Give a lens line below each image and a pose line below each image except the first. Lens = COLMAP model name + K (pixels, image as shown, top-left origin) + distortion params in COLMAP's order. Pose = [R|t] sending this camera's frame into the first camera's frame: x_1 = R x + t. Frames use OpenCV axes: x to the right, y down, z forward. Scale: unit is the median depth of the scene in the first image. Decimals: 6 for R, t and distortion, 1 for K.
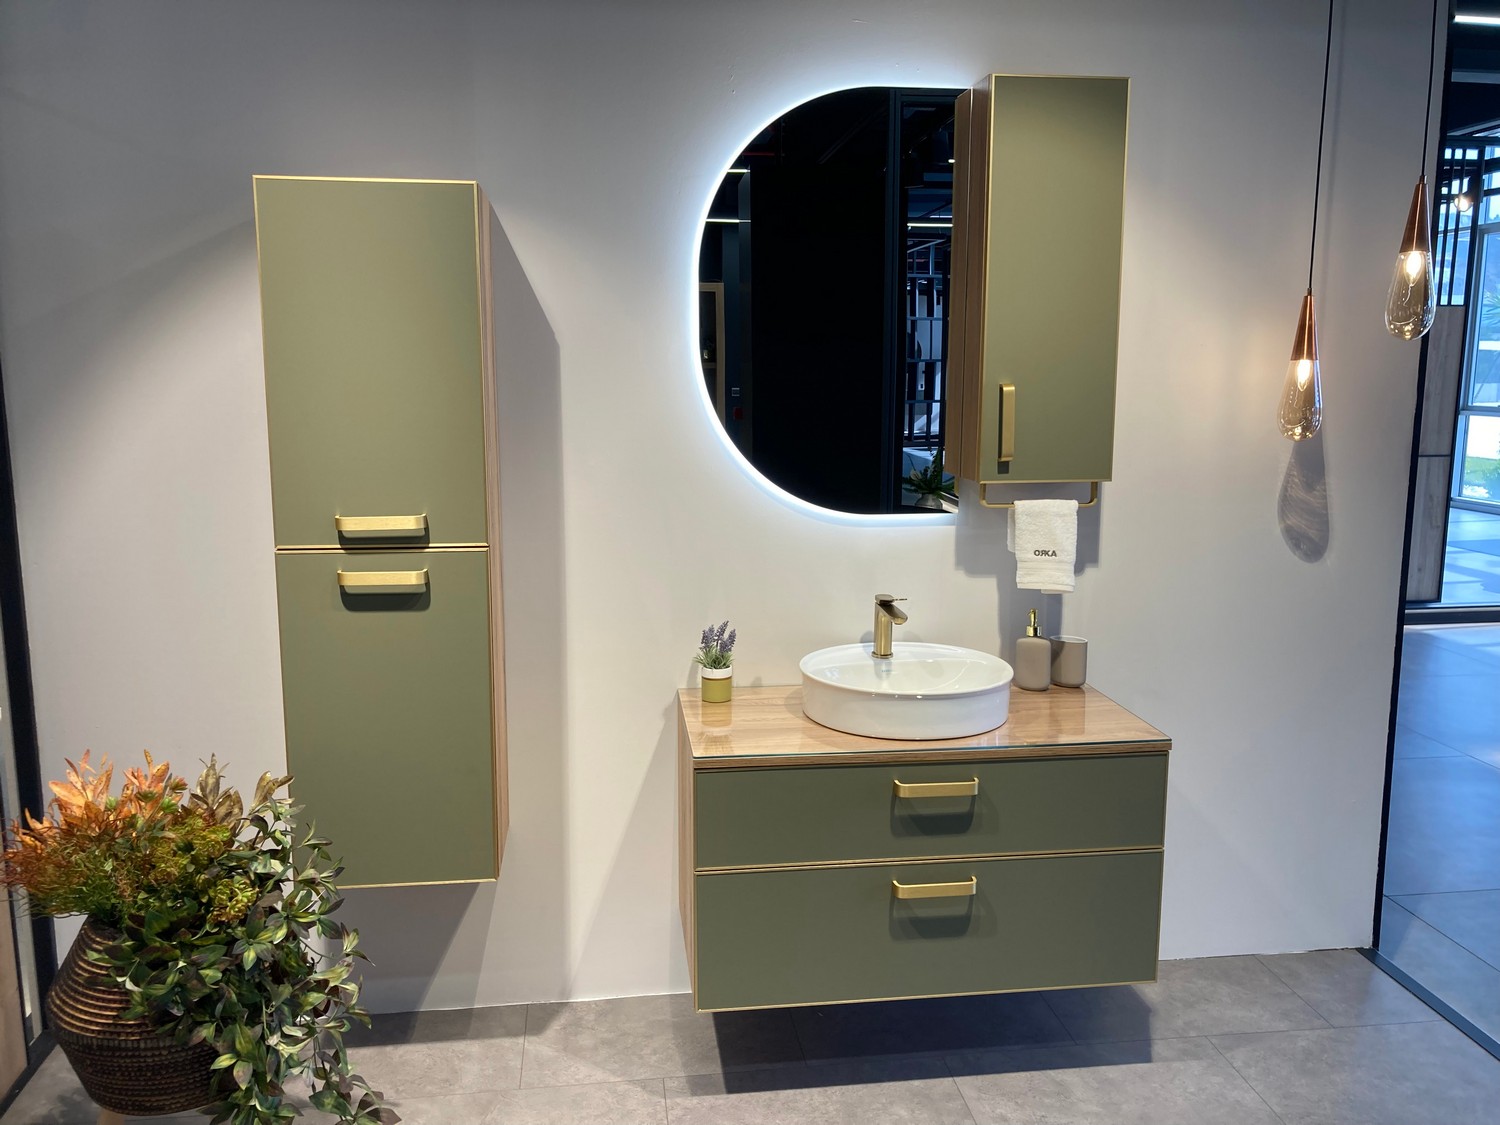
lens RADIAL K [[1221.6, 0, 745.1], [0, 1221.6, 570.9], [0, 0, 1]] dist [0.020775, -0.016588]
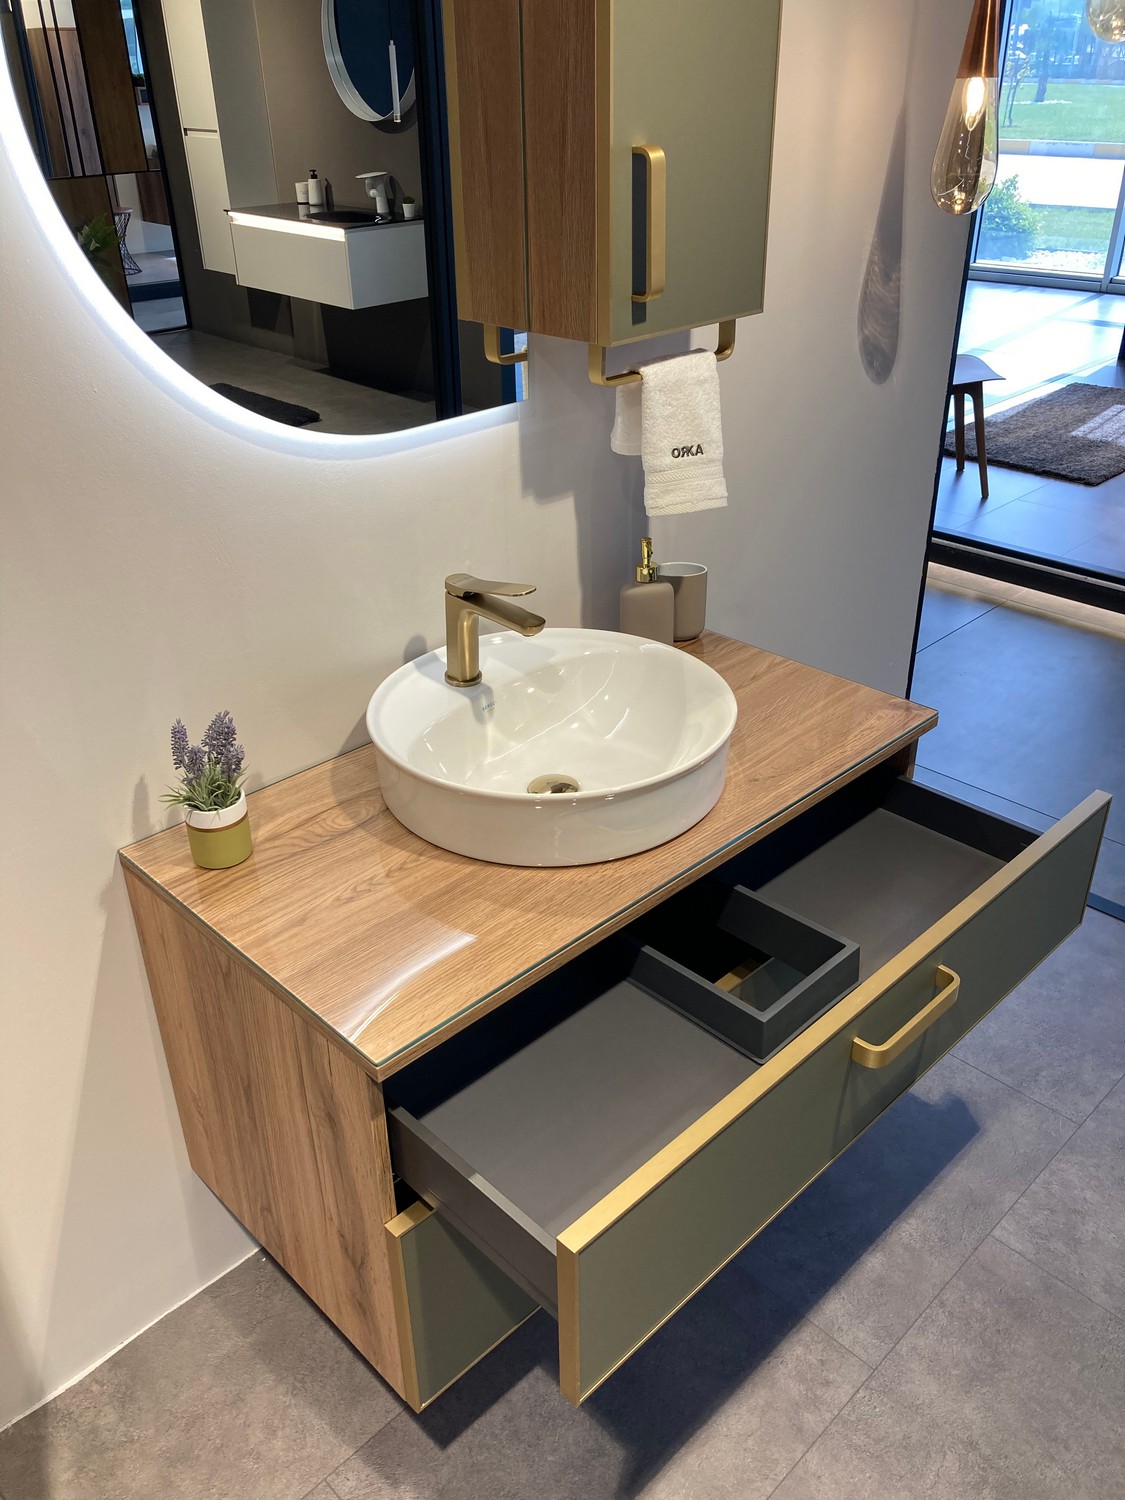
lens RADIAL K [[1221.6, 0, 552.2], [0, 1221.6, 757.8], [0, 0, 1]] dist [0.020775, -0.016588]
pose [[0.794395, -0.314081, 0.519894, -0.170494], [0.117200, 0.919106, 0.376175, -0.110845], [-0.595987, -0.237900, 0.766944, 0.538371]]
